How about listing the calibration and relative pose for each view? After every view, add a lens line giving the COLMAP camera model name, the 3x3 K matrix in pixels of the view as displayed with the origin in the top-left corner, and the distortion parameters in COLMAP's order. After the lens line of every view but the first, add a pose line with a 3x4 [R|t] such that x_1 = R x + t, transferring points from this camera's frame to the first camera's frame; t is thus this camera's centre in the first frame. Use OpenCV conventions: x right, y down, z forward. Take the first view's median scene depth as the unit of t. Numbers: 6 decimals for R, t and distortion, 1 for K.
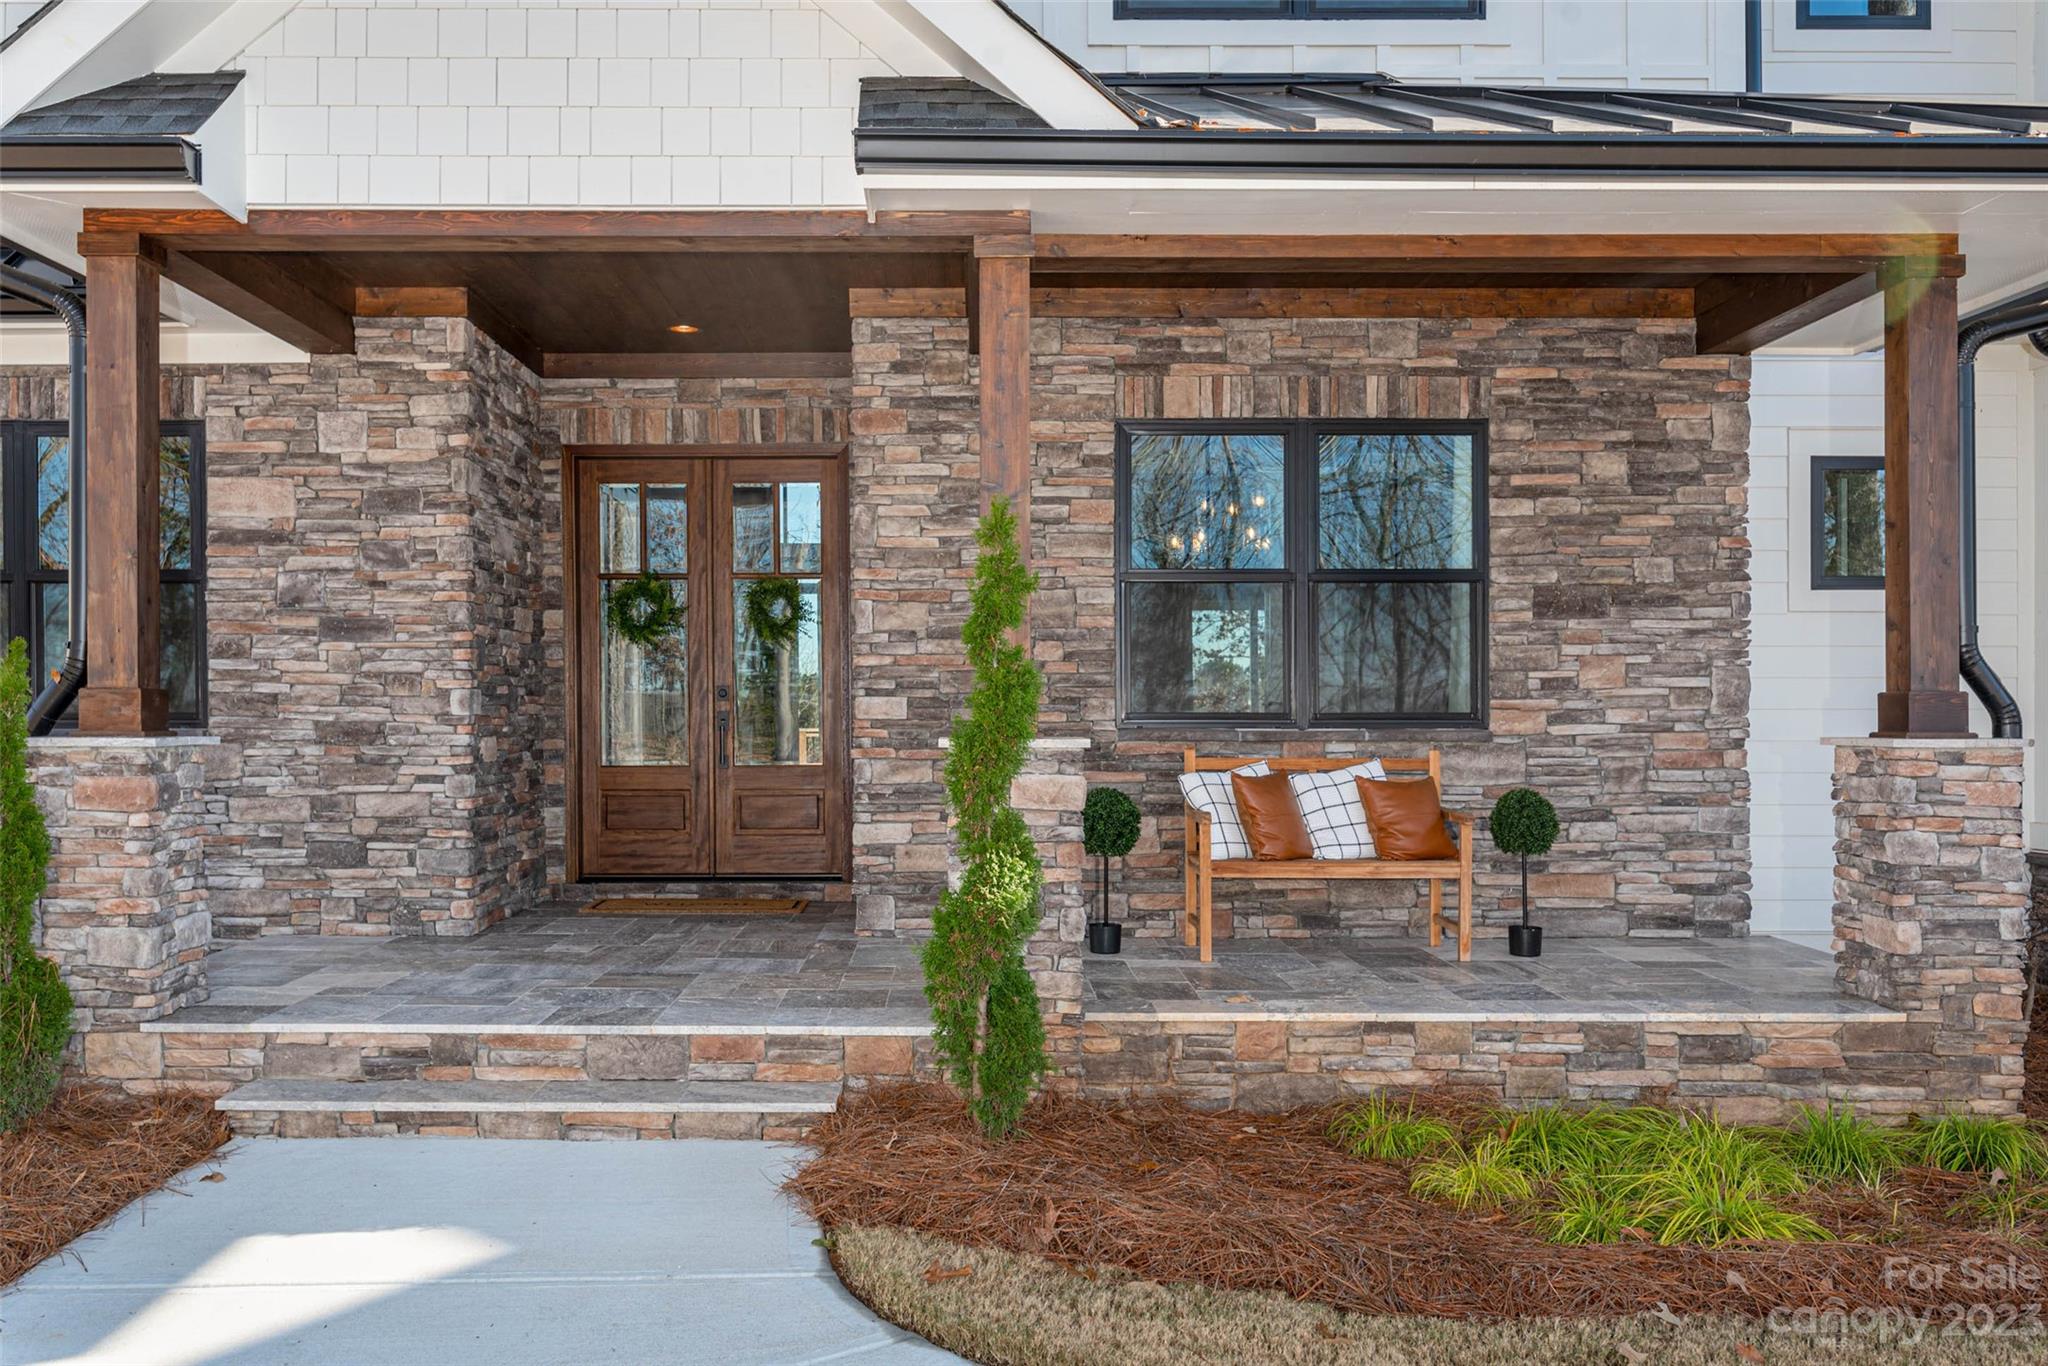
lens RADIAL K [[1916.7, 0, 1024.0], [0, 1916.7, 683.0], [0, 0, 1]] dist [-0.003112, 0.005830]
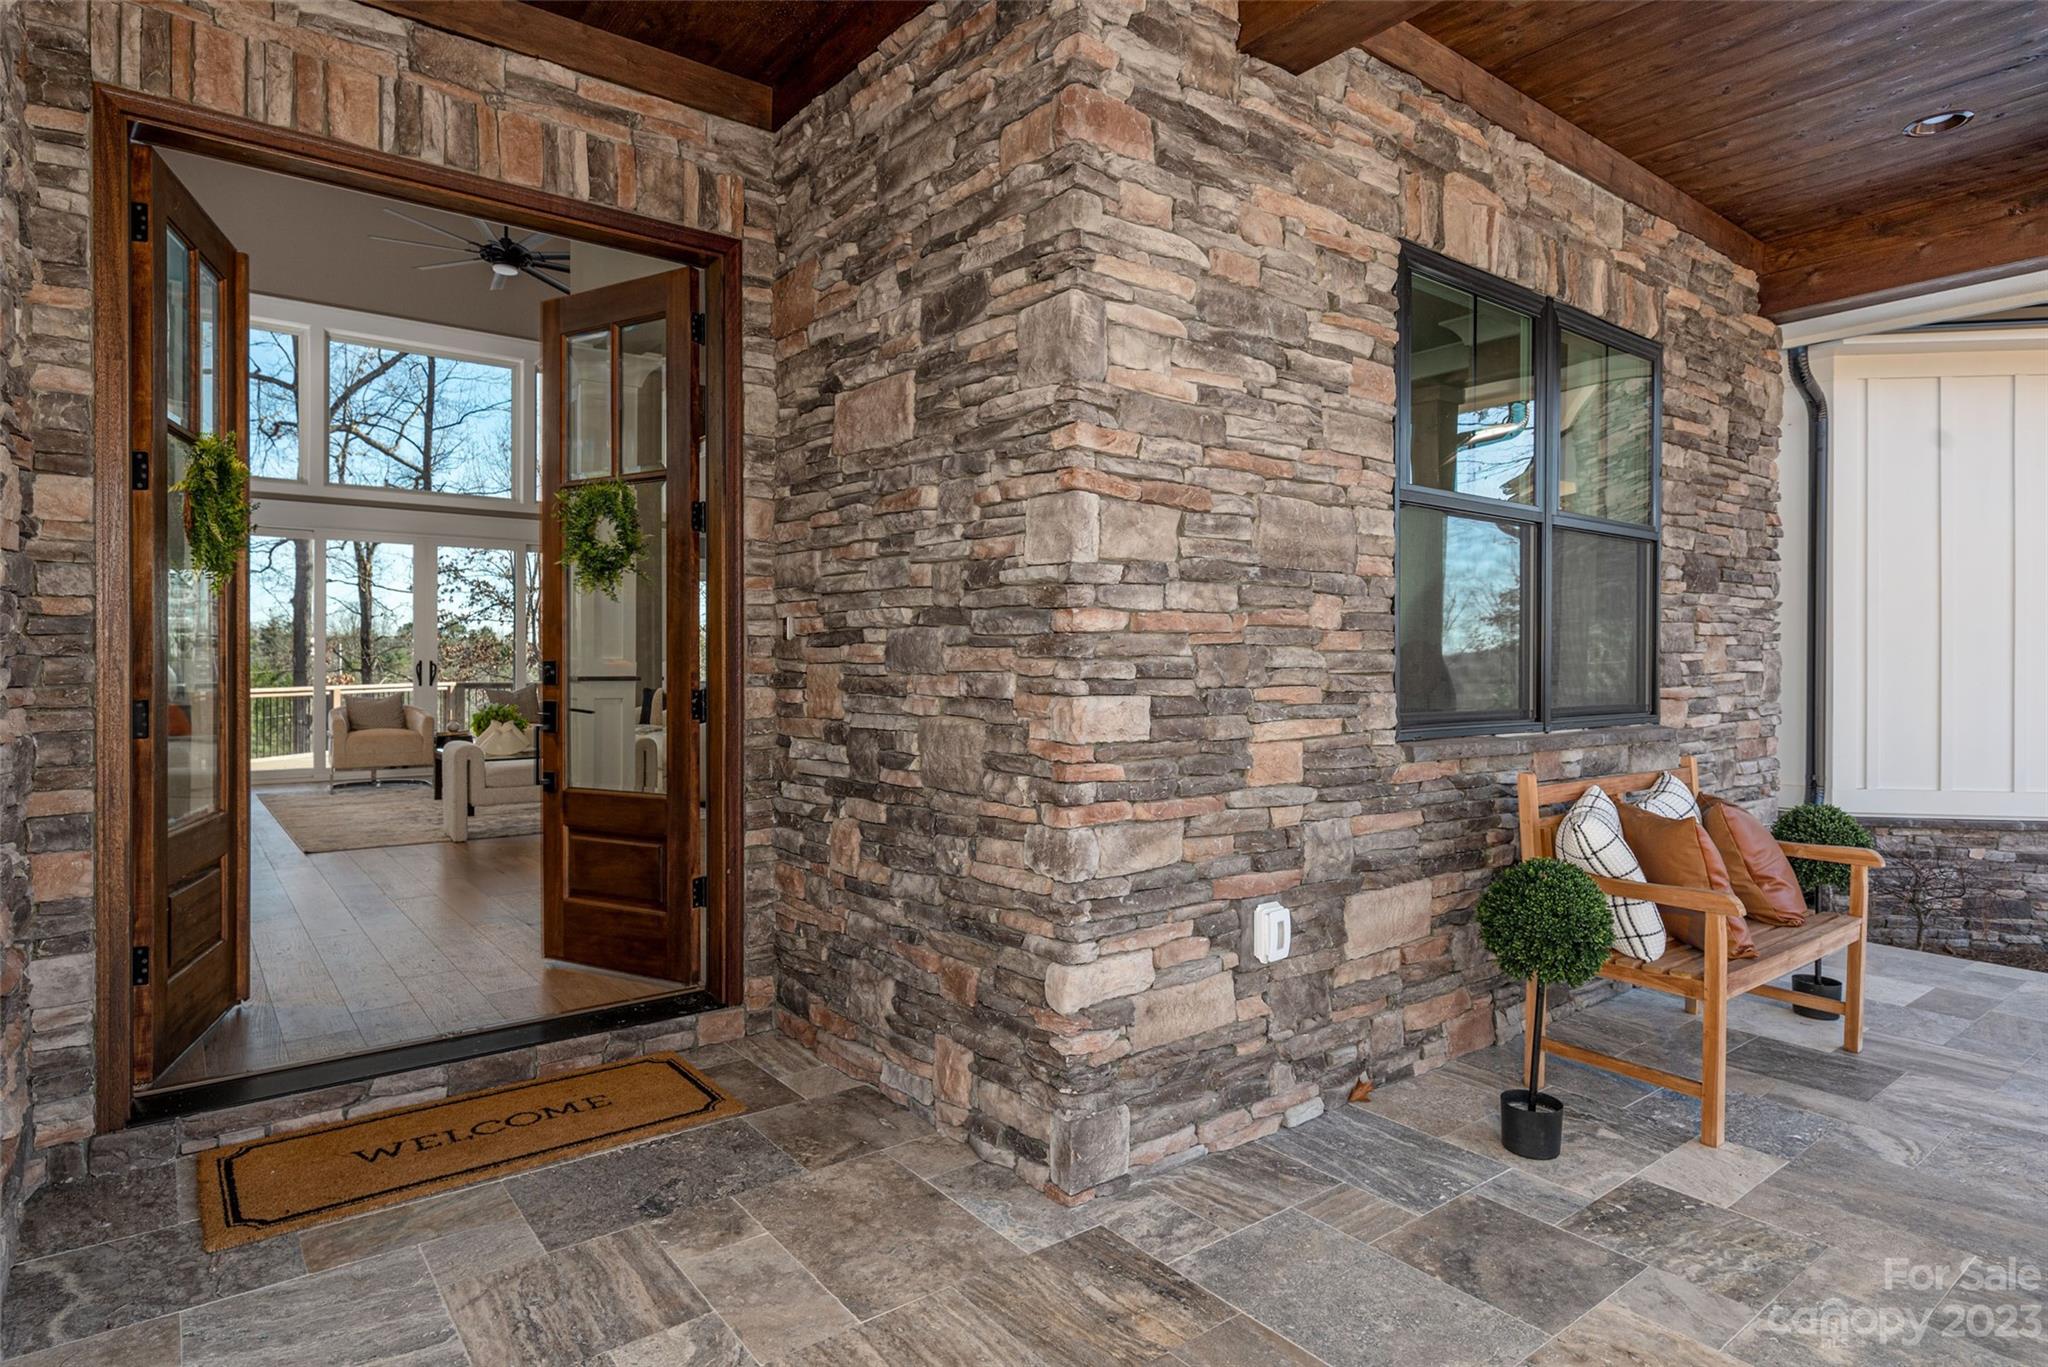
lens RADIAL K [[1107.9, 0, 1022.9], [0, 1107.9, 646.8], [0, 0, 1]] dist [0.000504, -0.001077]
pose [[0.790993, 0.010777, 0.611730, -0.262768], [-0.013987, 0.999902, 0.000470, -0.005068], [-0.611665, -0.008927, 0.791066, 0.792137]]
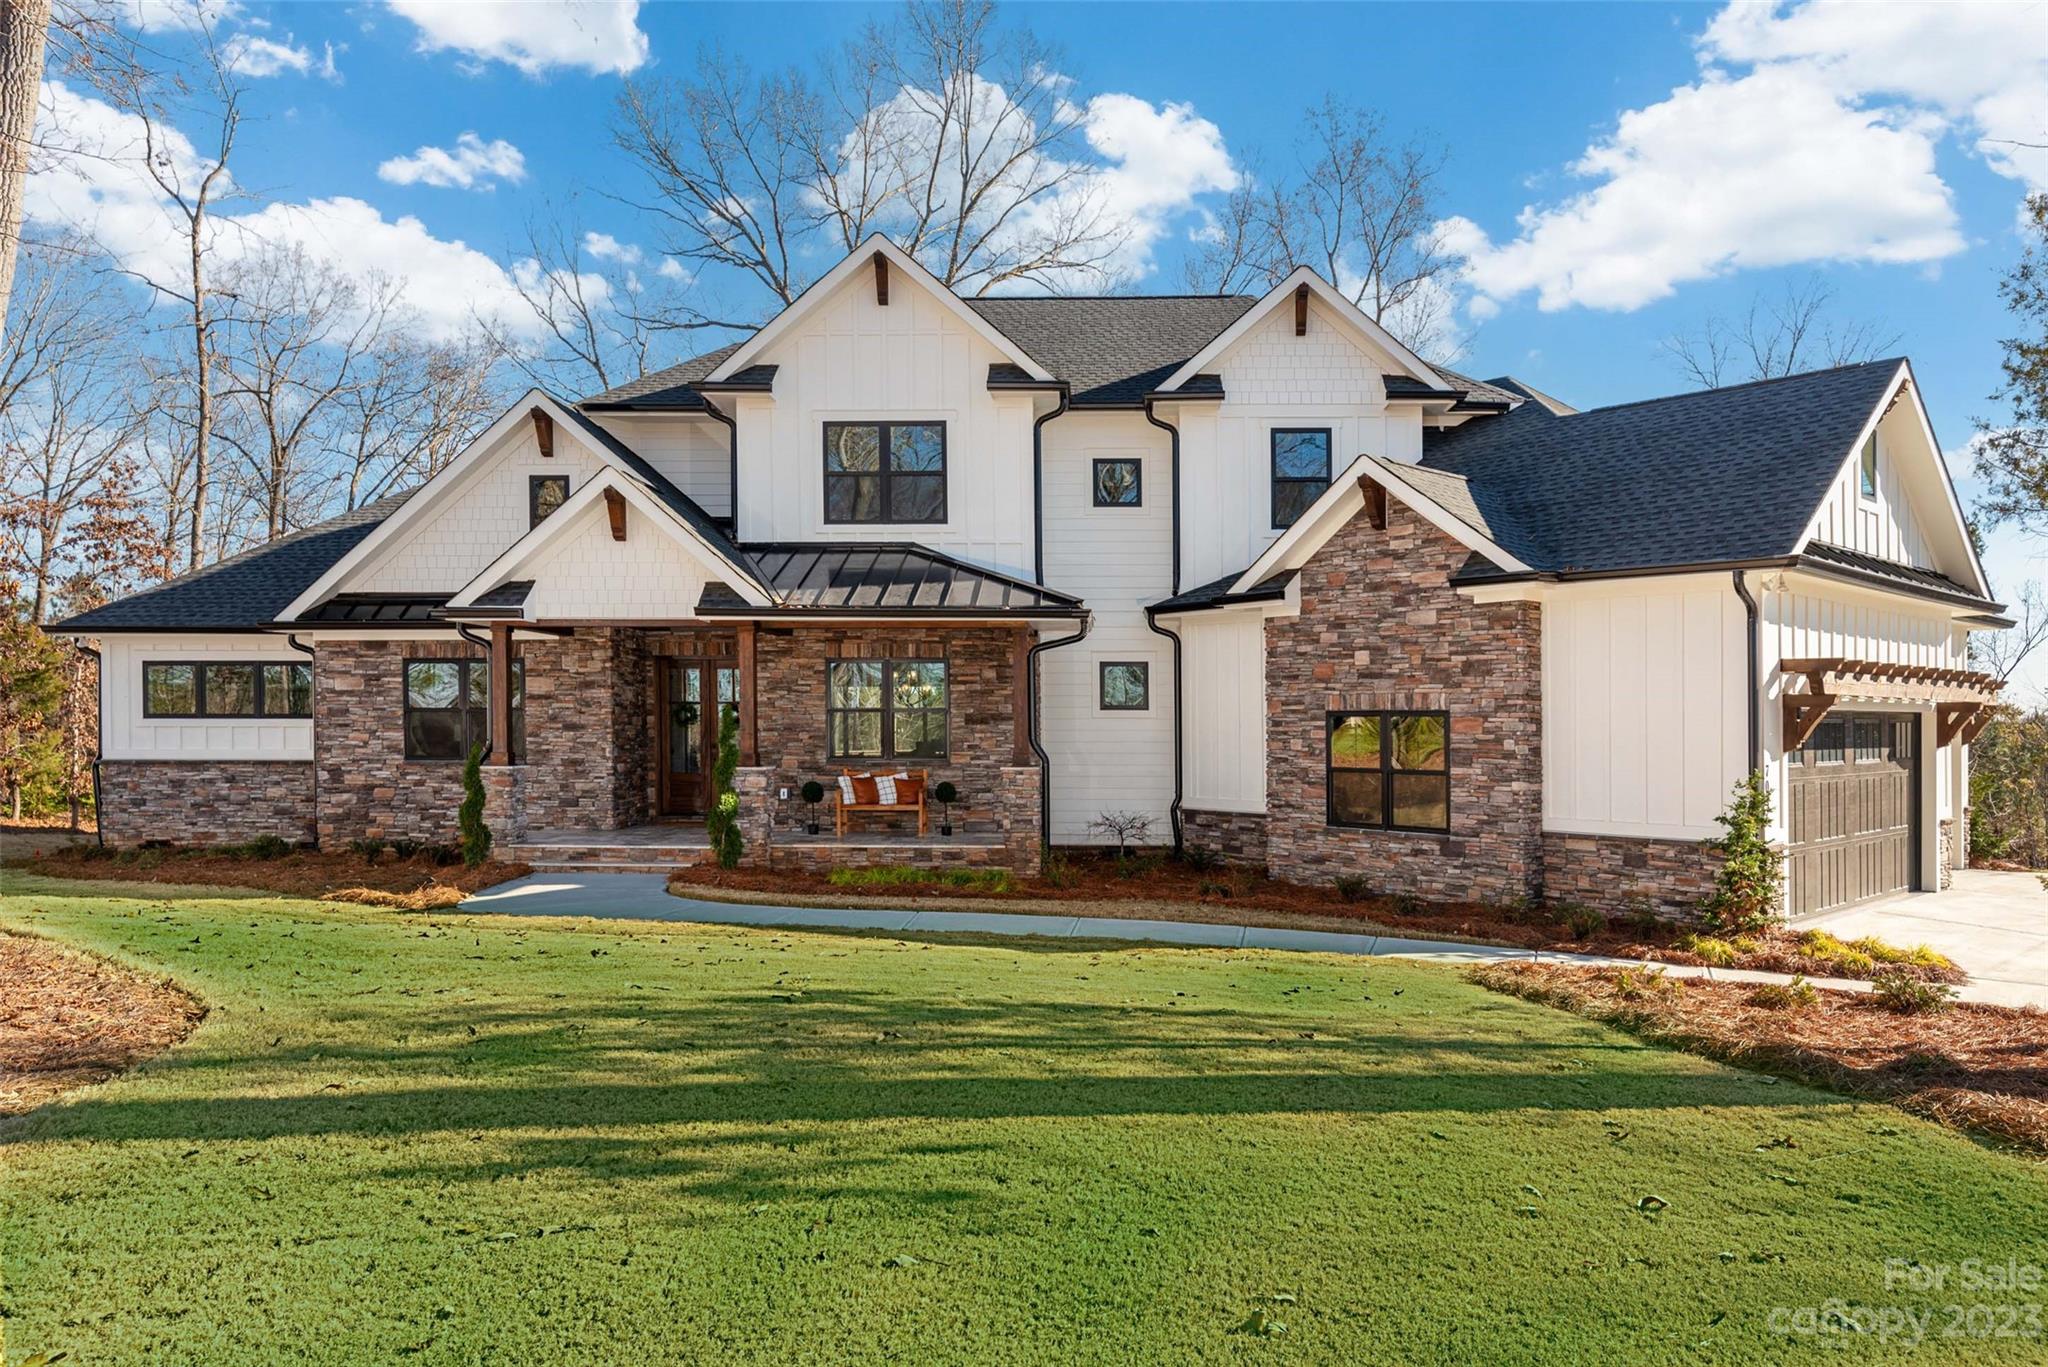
lens RADIAL K [[1288.4, 0, 1026.6], [0, 1288.4, 732.4], [0, 0, 1]] dist [0.001882, 0.000024]
pose [[0.999499, 0.001341, -0.031630, 0.425593], [-0.000863, 0.999885, 0.015128, -0.052147], [0.031647, -0.015093, 0.999385, -1.001867]]
